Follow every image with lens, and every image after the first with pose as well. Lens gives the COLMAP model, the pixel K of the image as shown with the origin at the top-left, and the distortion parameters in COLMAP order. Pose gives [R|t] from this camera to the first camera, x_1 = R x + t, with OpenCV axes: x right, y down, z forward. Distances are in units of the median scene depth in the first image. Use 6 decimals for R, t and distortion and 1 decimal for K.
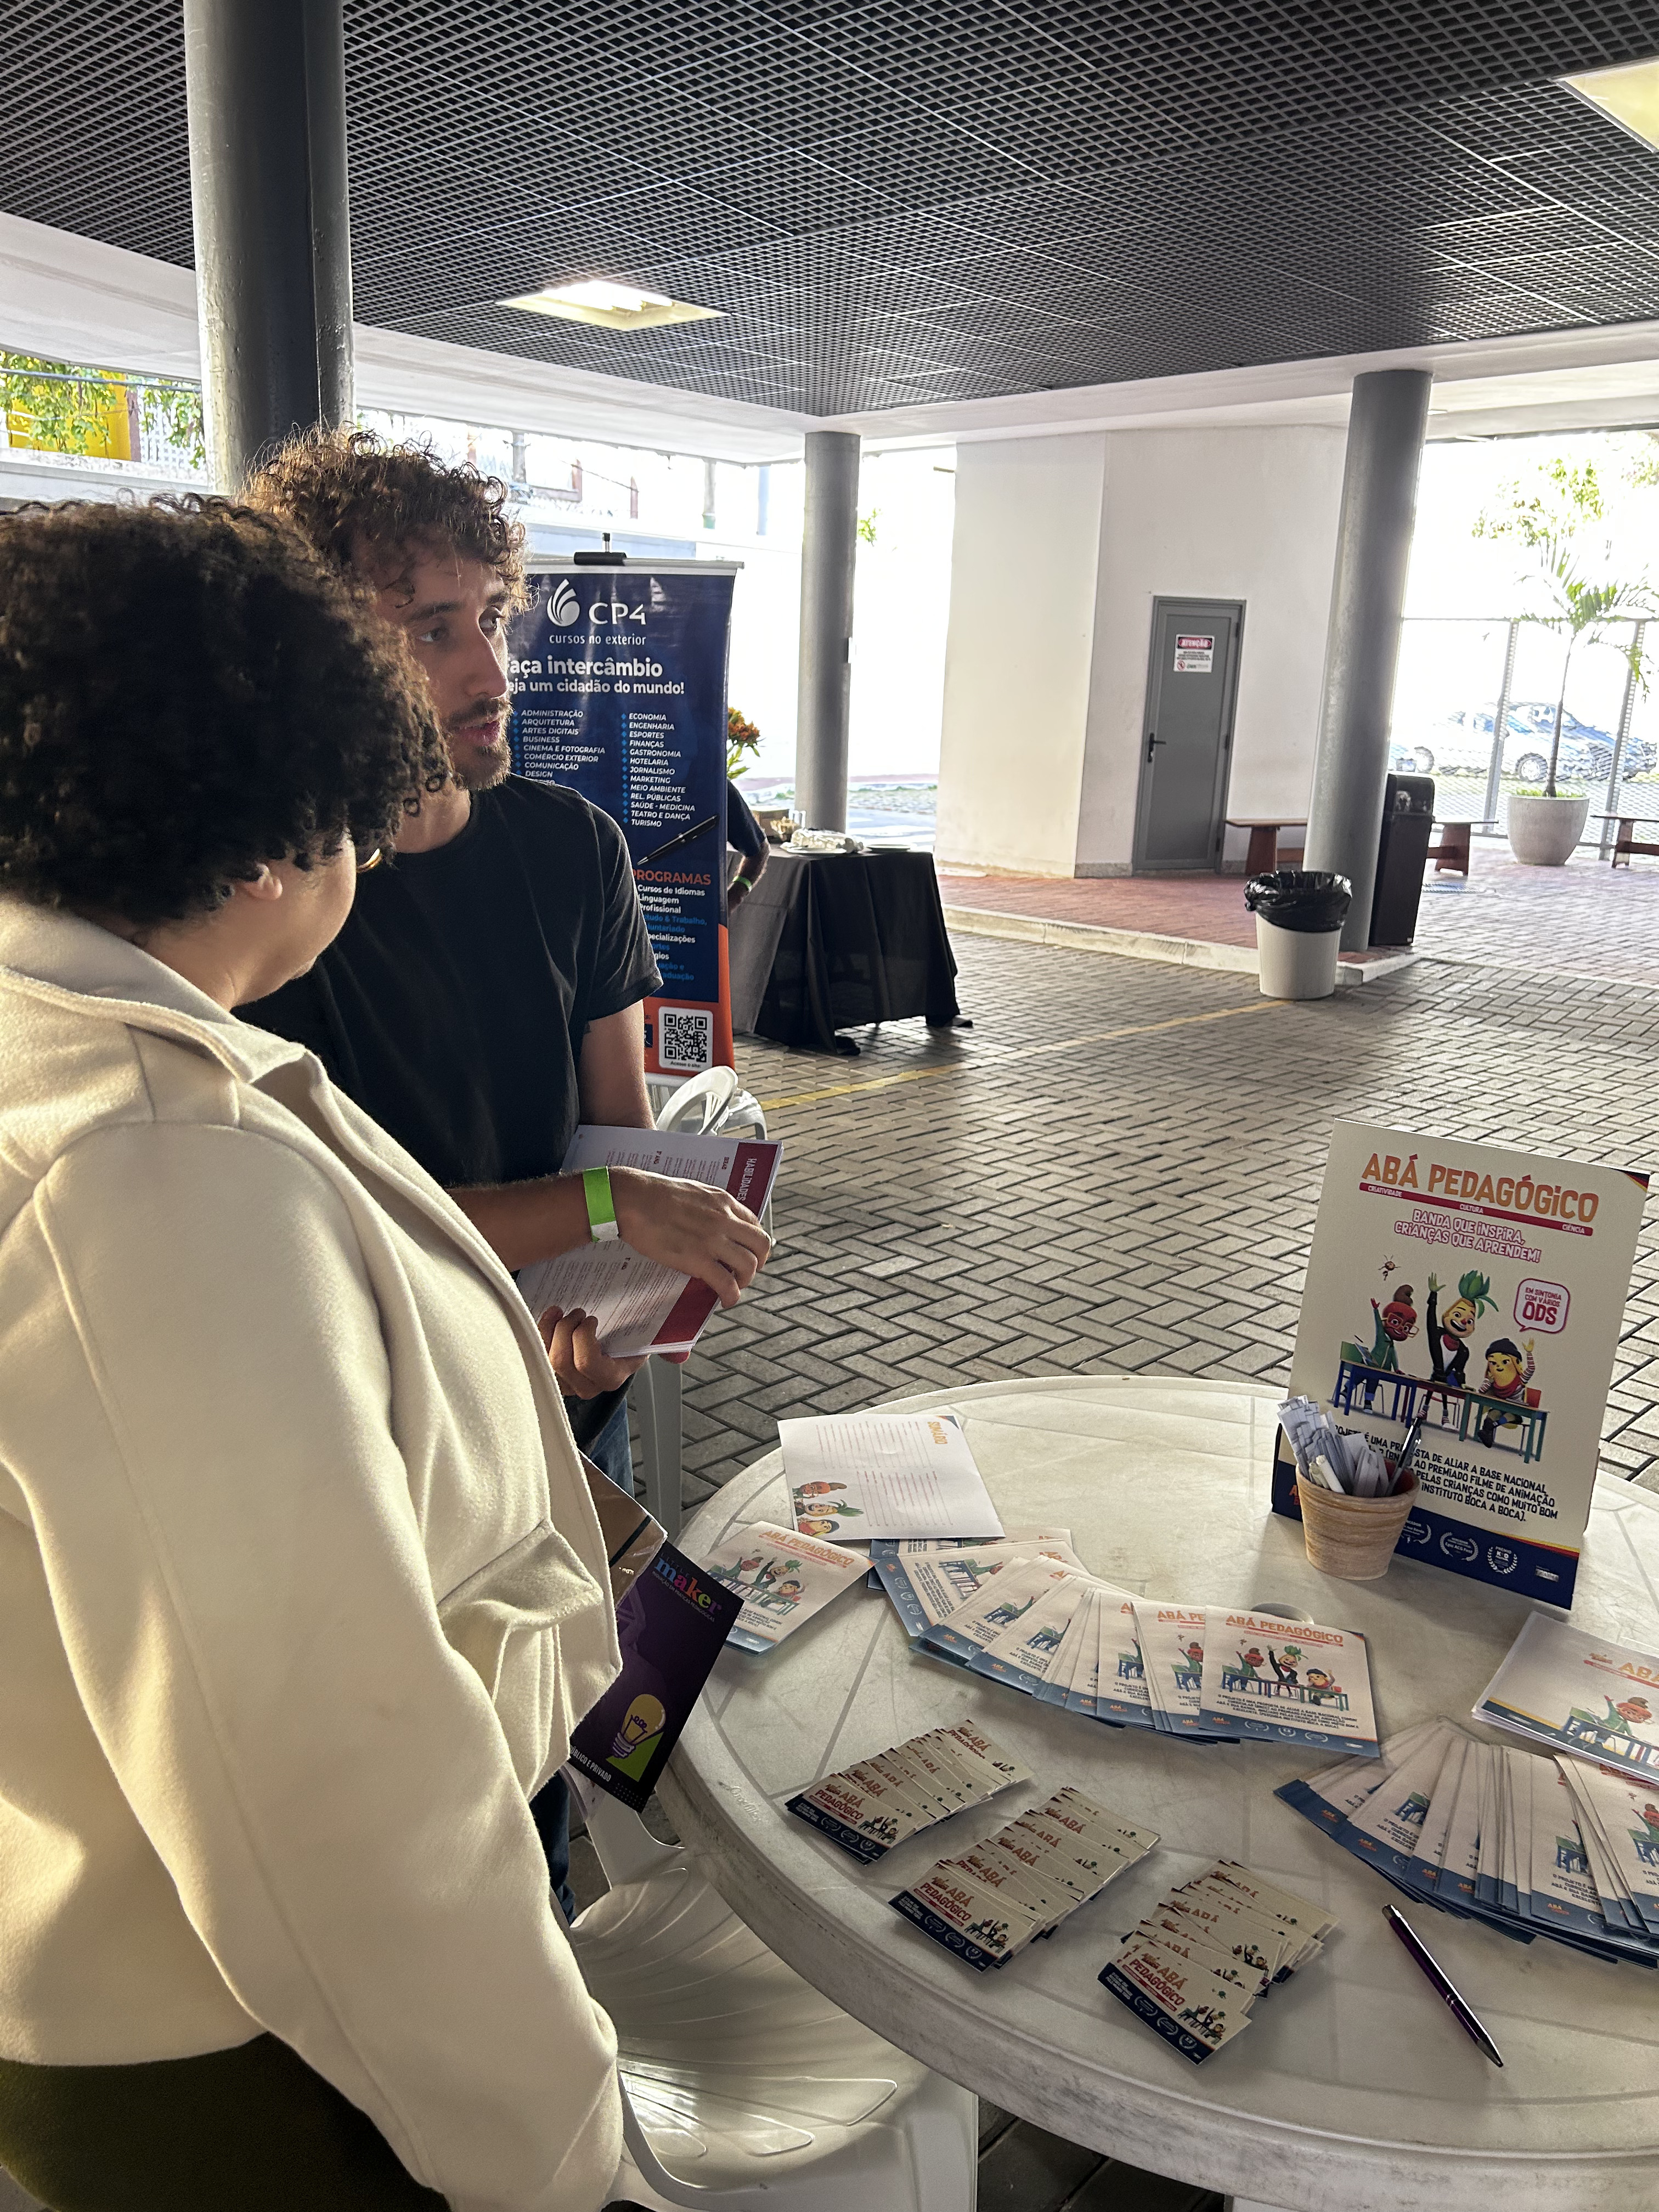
lens RADIAL K [[1678.3, 0, 836.2], [0, 1678.3, 1096.3], [0, 0, 1]] dist [0.062982, -0.076011]
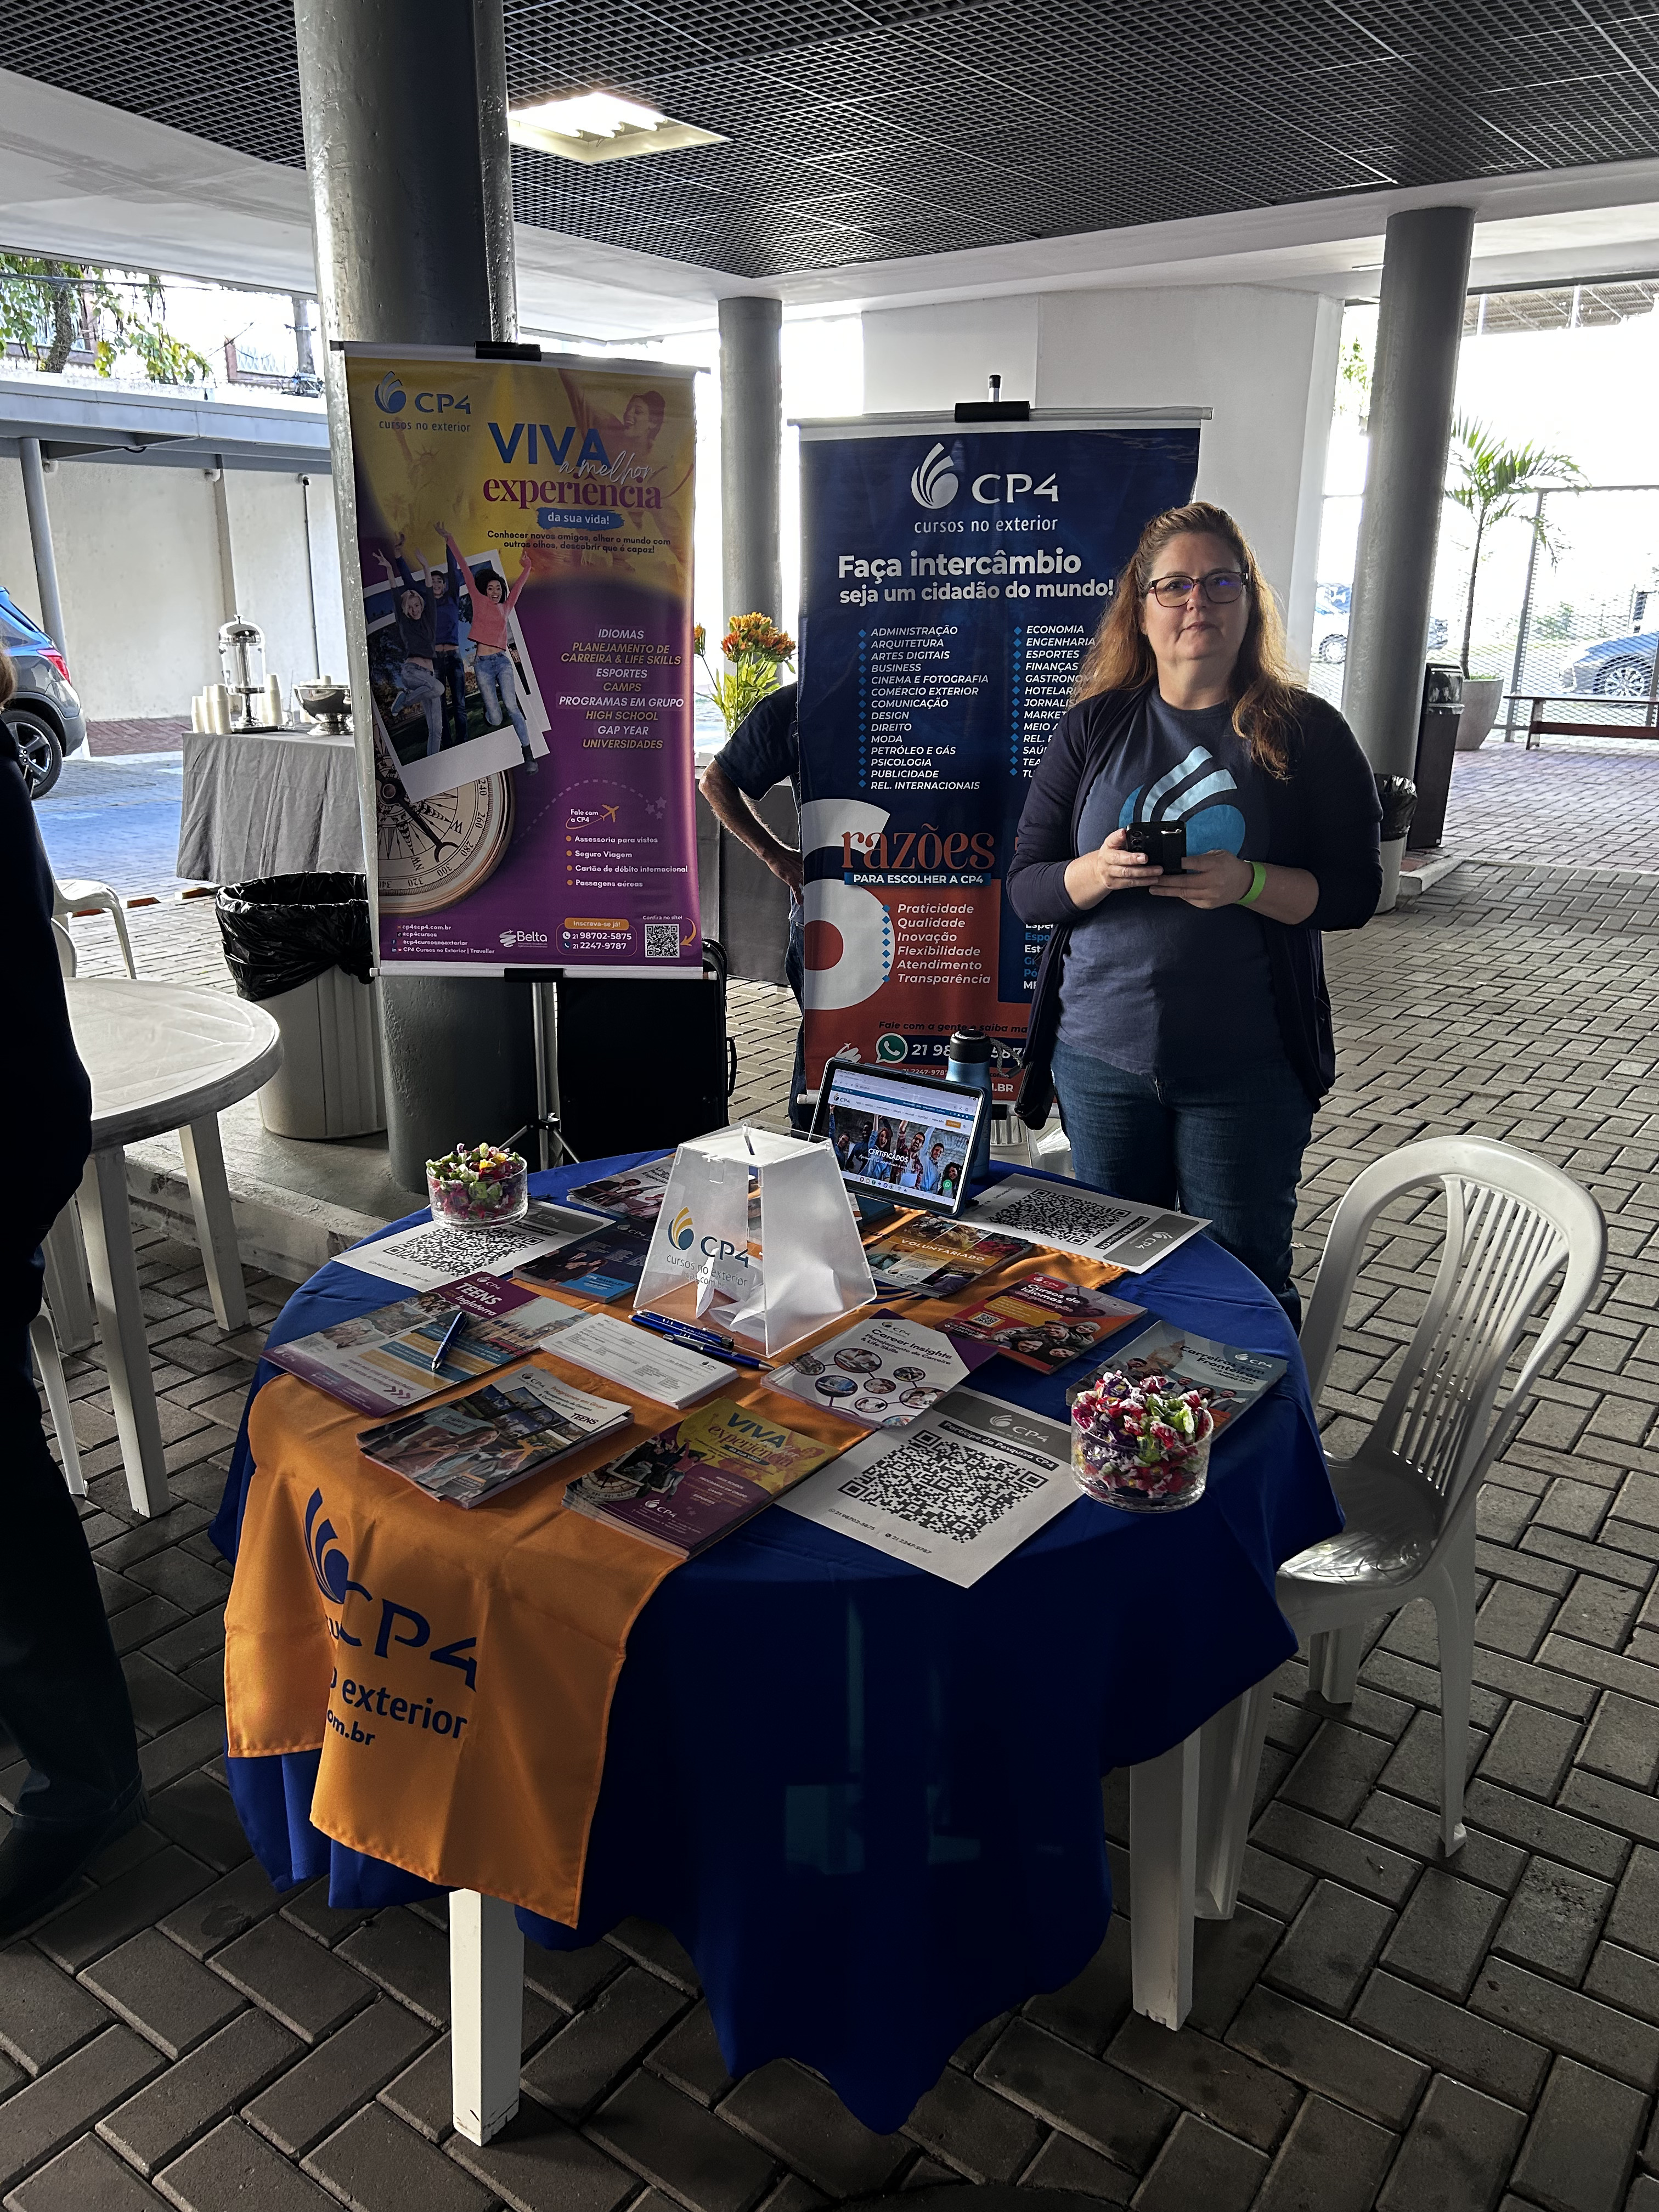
lens RADIAL K [[1678.3, 0, 822.4], [0, 1678.3, 1120.0], [0, 0, 1]] dist [0.062982, -0.076011]
pose [[0.990363, -0.072823, 0.117805, -0.199526], [0.064798, 0.995399, 0.070579, -0.043982], [-0.122403, -0.062265, 0.990525, 0.166549]]
